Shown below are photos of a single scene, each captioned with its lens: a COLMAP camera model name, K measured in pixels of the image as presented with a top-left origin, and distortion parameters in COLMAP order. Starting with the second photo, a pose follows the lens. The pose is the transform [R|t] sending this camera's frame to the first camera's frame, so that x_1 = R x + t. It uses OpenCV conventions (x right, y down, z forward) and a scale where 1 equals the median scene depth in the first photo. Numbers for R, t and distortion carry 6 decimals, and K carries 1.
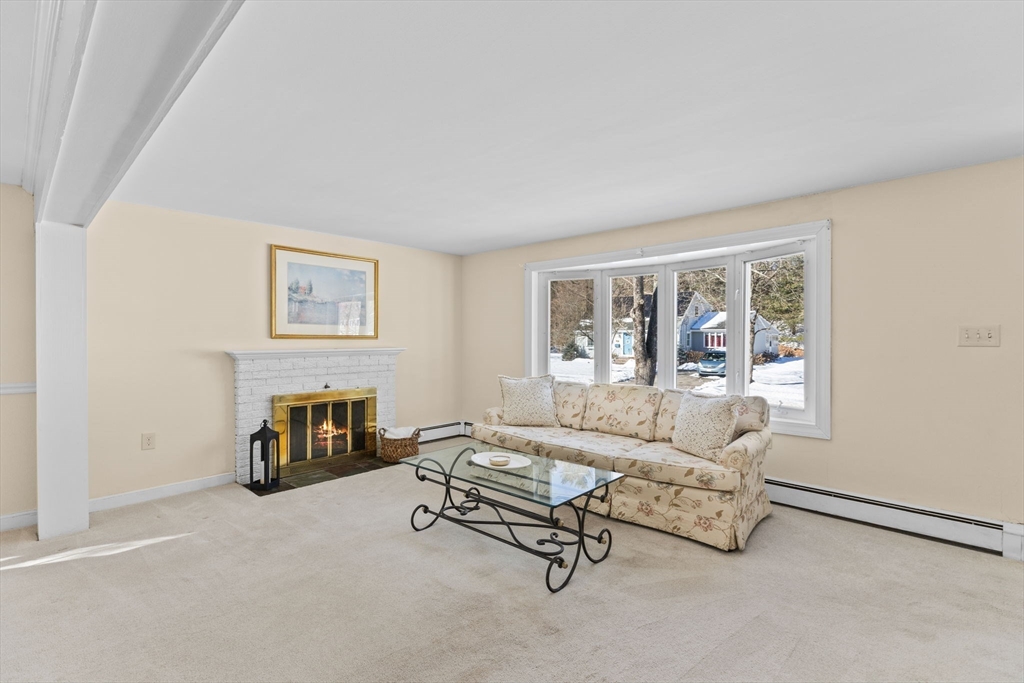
lens RADIAL K [[469.1, 0, 514.2], [0, 469.1, 341.3], [0, 0, 1]] dist [0.010319, -0.002228]
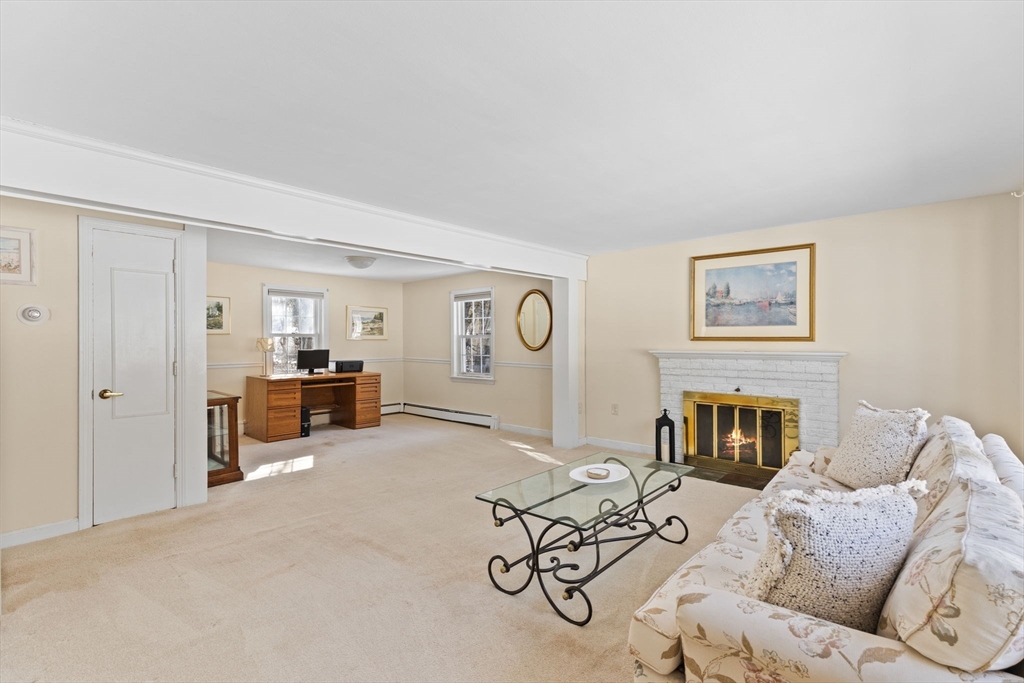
lens RADIAL K [[469.1, 0, 513.3], [0, 469.1, 342.7], [0, 0, 1]] dist [0.010319, -0.002228]
pose [[0.023758, 0.006437, -0.999697, 0.602211], [-0.003204, 0.999975, 0.006362, -0.006729], [0.999713, 0.003052, 0.023778, 0.545395]]
